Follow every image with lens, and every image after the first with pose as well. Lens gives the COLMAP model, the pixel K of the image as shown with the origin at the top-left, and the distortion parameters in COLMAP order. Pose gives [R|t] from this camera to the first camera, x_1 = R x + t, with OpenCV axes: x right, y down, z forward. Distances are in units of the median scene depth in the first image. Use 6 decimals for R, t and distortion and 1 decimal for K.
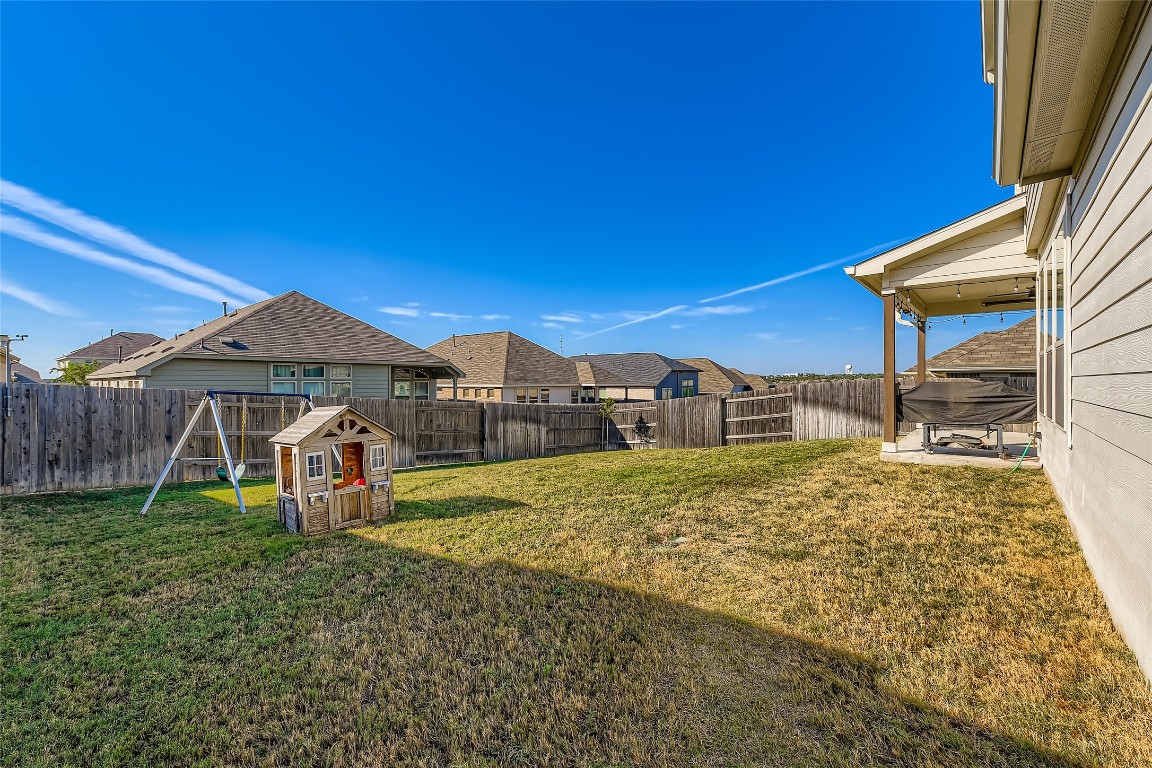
lens RADIAL K [[495.0, 0, 576.0], [0, 495.0, 384.0], [0, 0, 1]] dist [-0.001196, -0.002014]
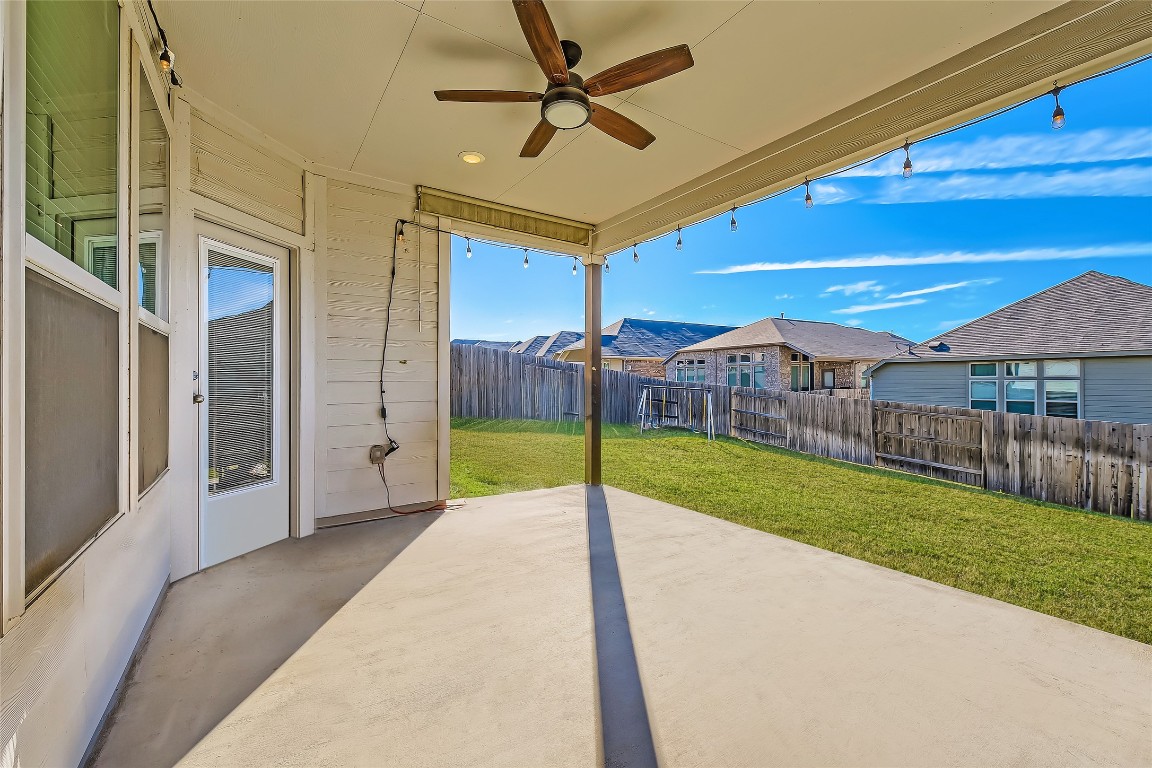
lens RADIAL K [[495.0, 0, 576.0], [0, 495.0, 384.0], [0, 0, 1]] dist [-0.001196, -0.002014]
pose [[-0.296568, 0.008716, -0.954972, 0.673100], [-0.003191, 0.999944, 0.010118, -0.006230], [0.955006, 0.006048, -0.296524, 0.609331]]
